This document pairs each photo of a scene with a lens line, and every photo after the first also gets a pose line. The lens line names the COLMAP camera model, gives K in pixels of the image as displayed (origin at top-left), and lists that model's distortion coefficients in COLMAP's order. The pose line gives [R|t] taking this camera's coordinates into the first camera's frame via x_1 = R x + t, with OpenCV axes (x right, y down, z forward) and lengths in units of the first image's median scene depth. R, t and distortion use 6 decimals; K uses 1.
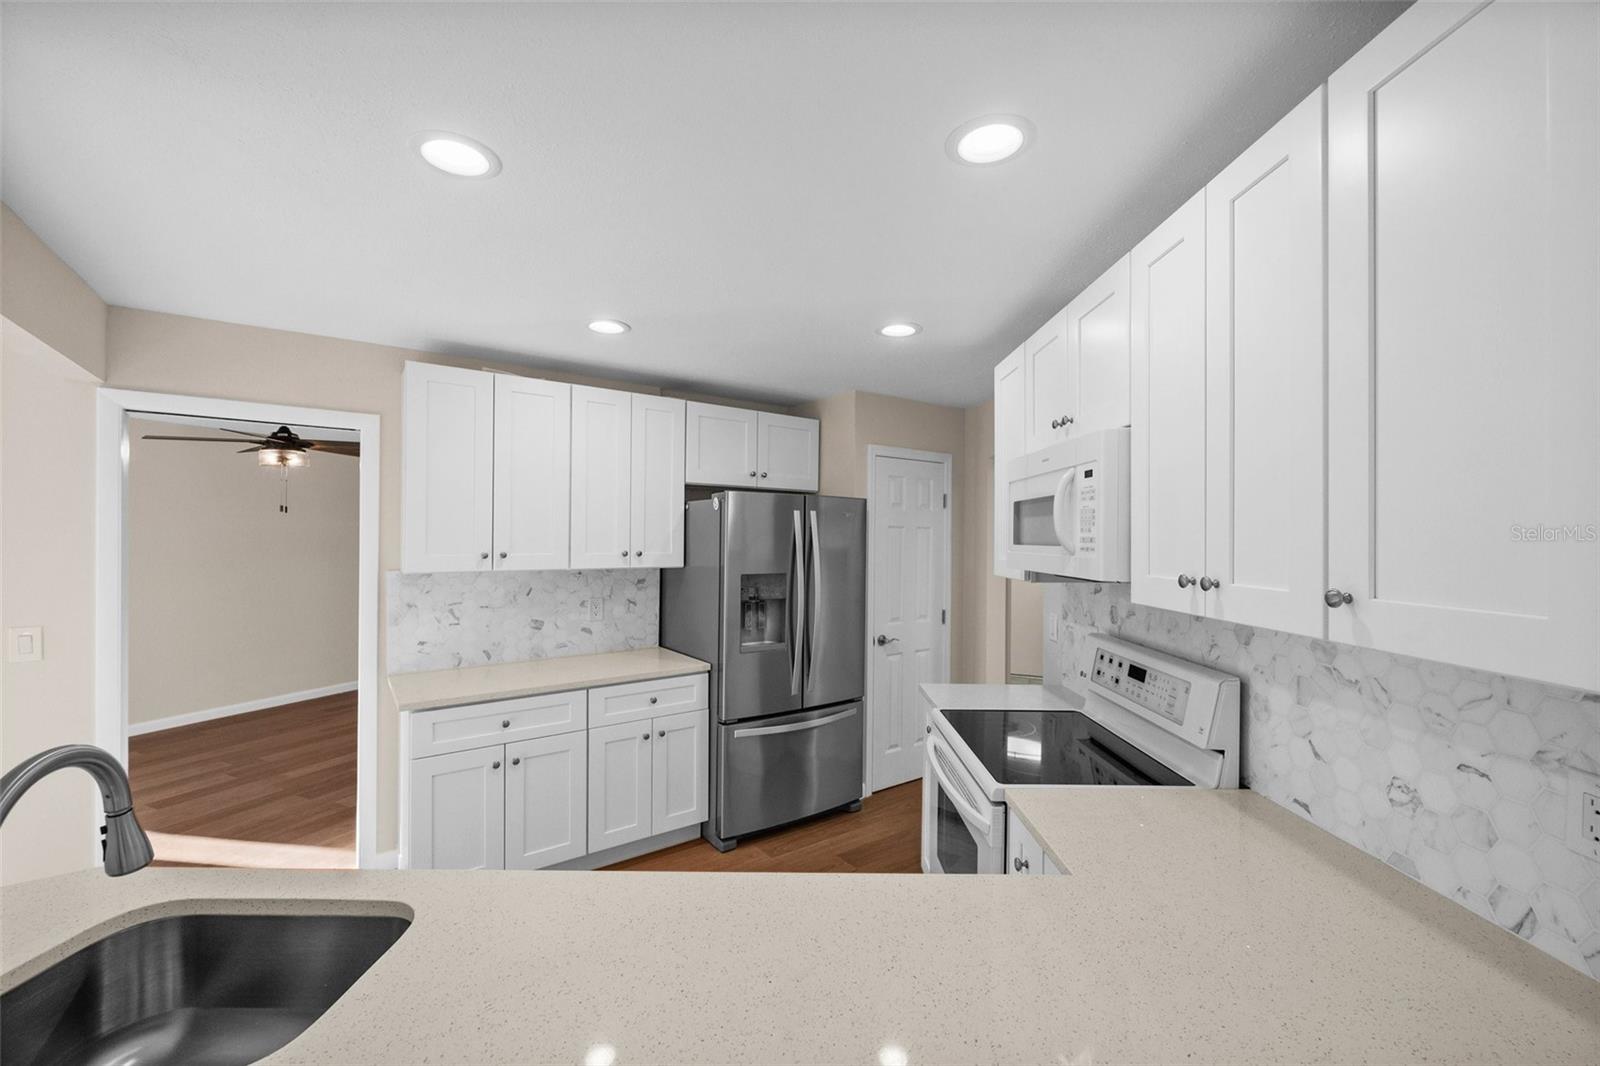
lens RADIAL K [[645.9, 0, 796.7], [0, 645.9, 534.9], [0, 0, 1]] dist [-0.000215, -0.000098]
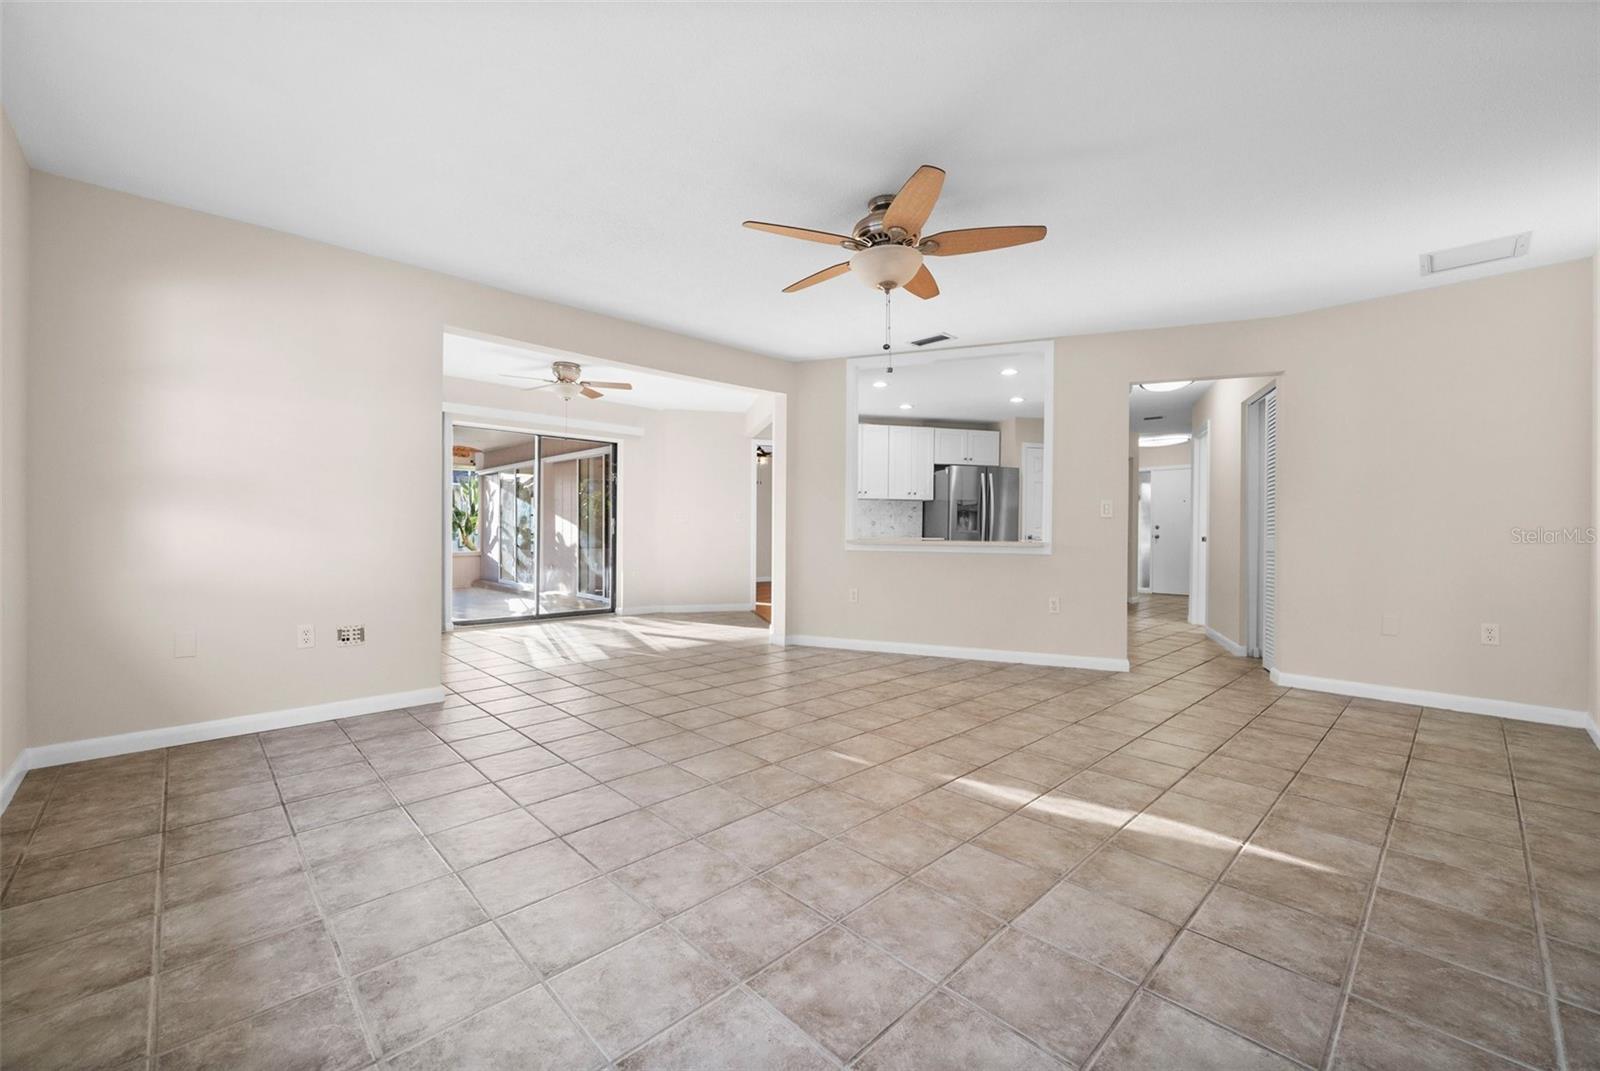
lens RADIAL K [[660.1, 0, 800.0], [0, 660.1, 535.5], [0, 0, 1]] dist [-0.002555, -0.000405]
pose [[0.931425, 0.002963, -0.363921, 0.242052], [-0.000175, 0.999970, 0.007695, 0.160242], [0.363933, -0.007104, 0.931398, -1.383295]]
